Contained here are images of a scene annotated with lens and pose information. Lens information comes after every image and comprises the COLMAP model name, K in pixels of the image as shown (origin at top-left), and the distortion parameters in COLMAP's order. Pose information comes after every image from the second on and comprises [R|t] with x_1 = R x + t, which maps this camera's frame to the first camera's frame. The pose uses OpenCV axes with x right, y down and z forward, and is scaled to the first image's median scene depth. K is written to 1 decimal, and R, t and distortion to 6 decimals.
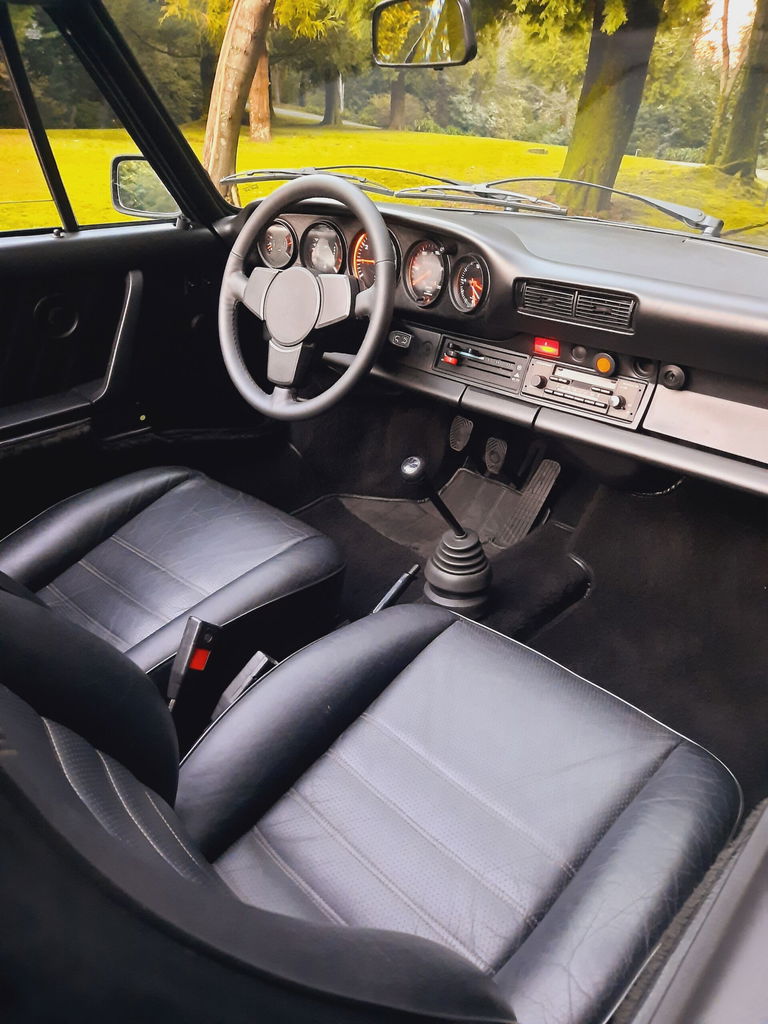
lens RADIAL K [[749.2, 0, 368.5], [0, 749.2, 528.3], [0, 0, 1]] dist [0.046490, -0.056217]
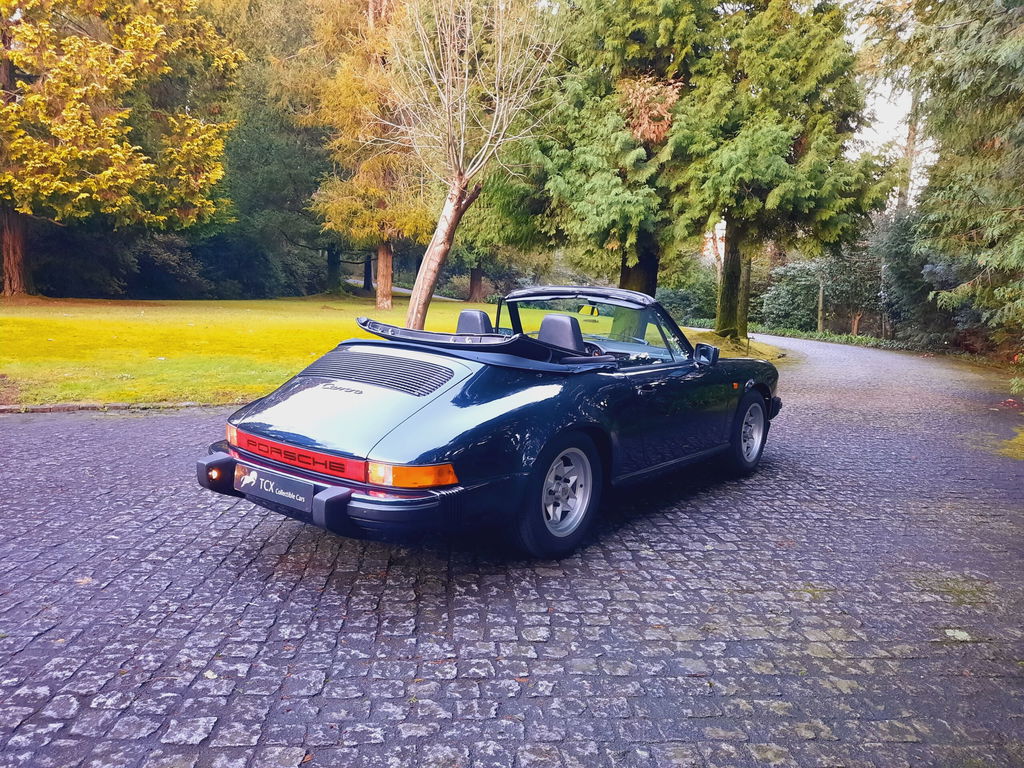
lens RADIAL K [[749.2, 0, 521.0], [0, 749.2, 385.3], [0, 0, 1]] dist [0.046490, -0.056217]
pose [[0.993629, 0.007449, 0.112458, -0.026056], [0.033853, 0.932013, -0.360841, 0.046270], [-0.107500, 0.362349, 0.925822, -0.096703]]
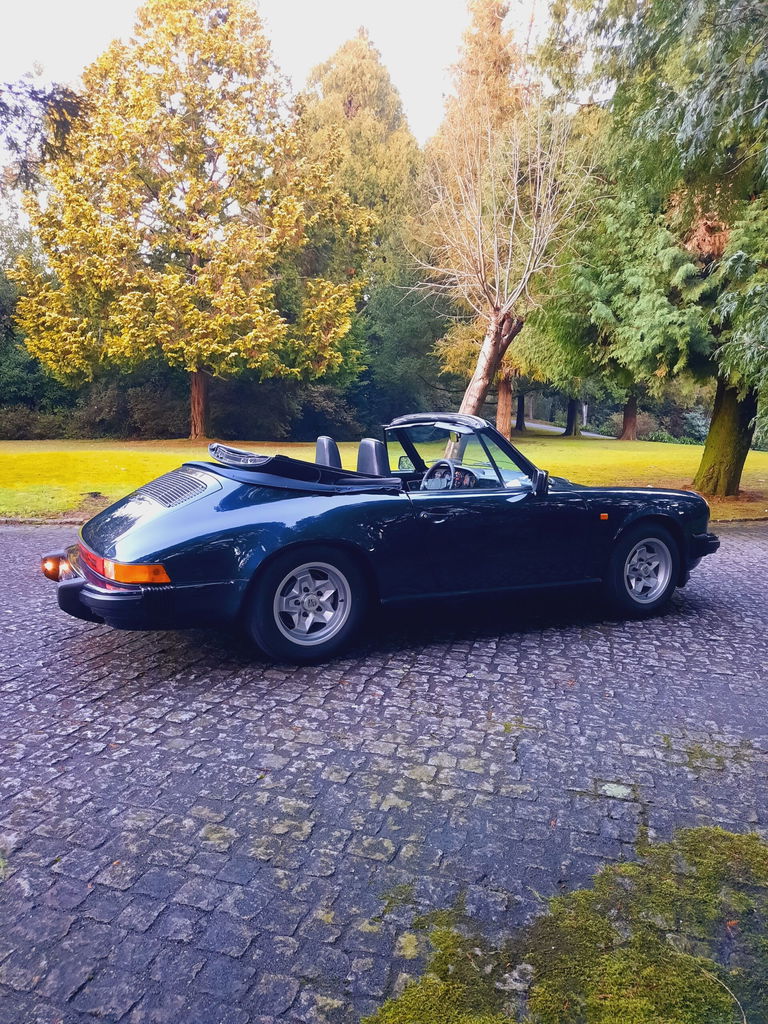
lens RADIAL K [[749.2, 0, 382.0], [0, 749.2, 509.8], [0, 0, 1]] dist [0.046490, -0.056217]
pose [[0.952329, 0.033528, -0.303225, 0.031048], [-0.146165, 0.922579, -0.357047, 0.047830], [0.267778, 0.384348, 0.883500, -0.095784]]
